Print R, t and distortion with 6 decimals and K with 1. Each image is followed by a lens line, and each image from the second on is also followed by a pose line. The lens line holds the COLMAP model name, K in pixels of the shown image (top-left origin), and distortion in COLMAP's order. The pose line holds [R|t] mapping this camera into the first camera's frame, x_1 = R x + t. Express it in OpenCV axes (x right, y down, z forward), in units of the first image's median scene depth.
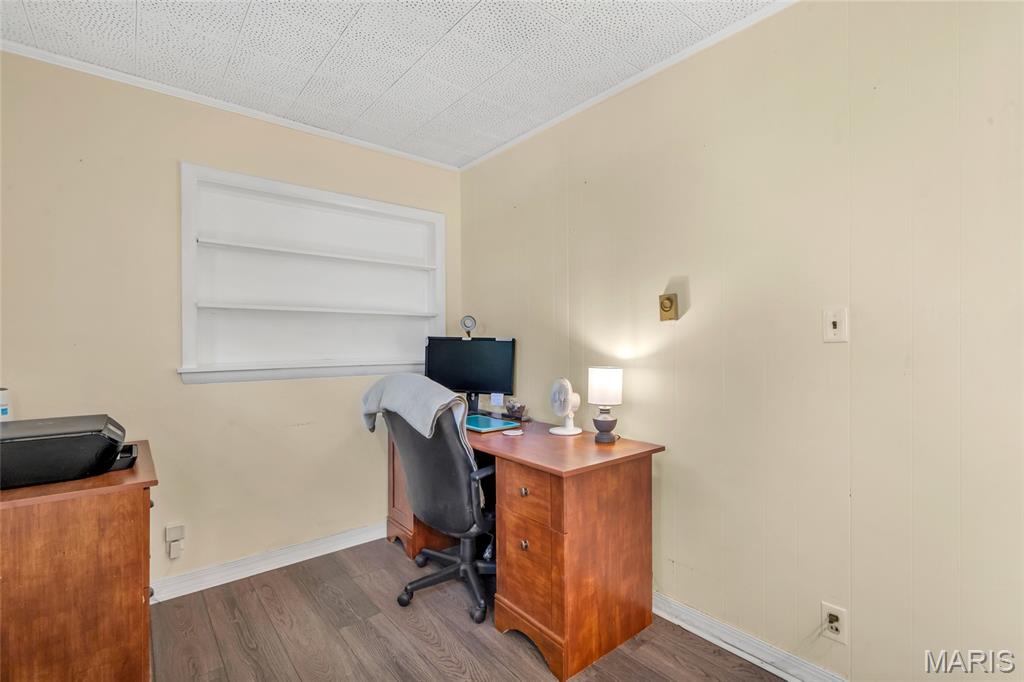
lens RADIAL K [[466.5, 0, 508.7], [0, 466.5, 339.5], [0, 0, 1]] dist [-0.001190, 0.001347]
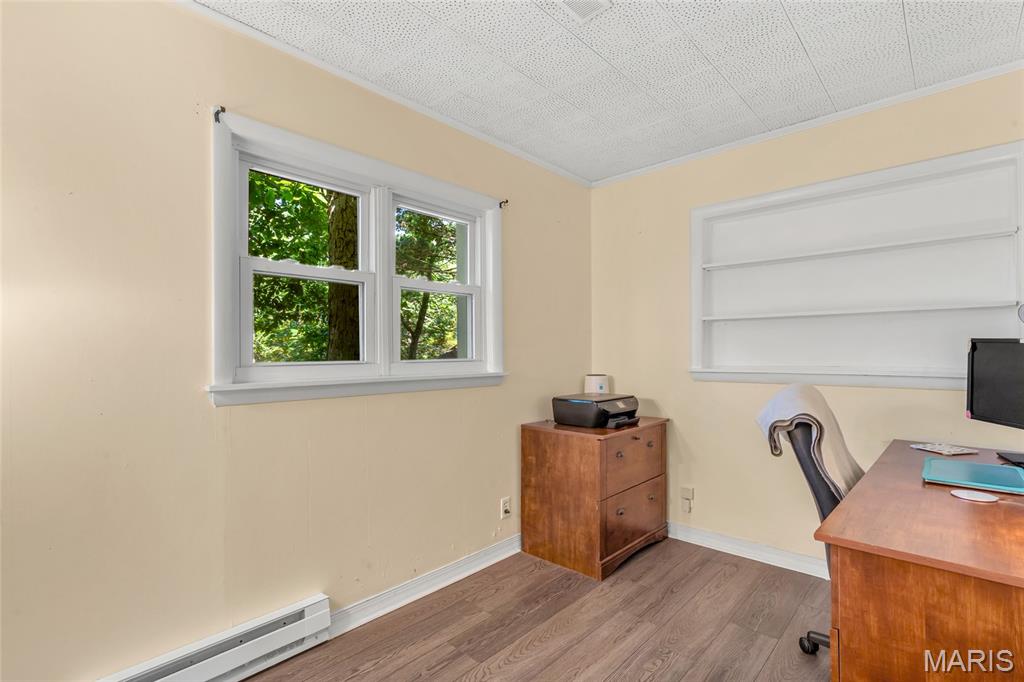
lens RADIAL K [[466.5, 0, 509.7], [0, 466.5, 348.3], [0, 0, 1]] dist [-0.001190, 0.001347]
pose [[0.145890, -0.006444, -0.989280, 0.637862], [0.010001, 0.999937, -0.005039, 0.007245], [0.989250, -0.009158, 0.145946, 0.383937]]
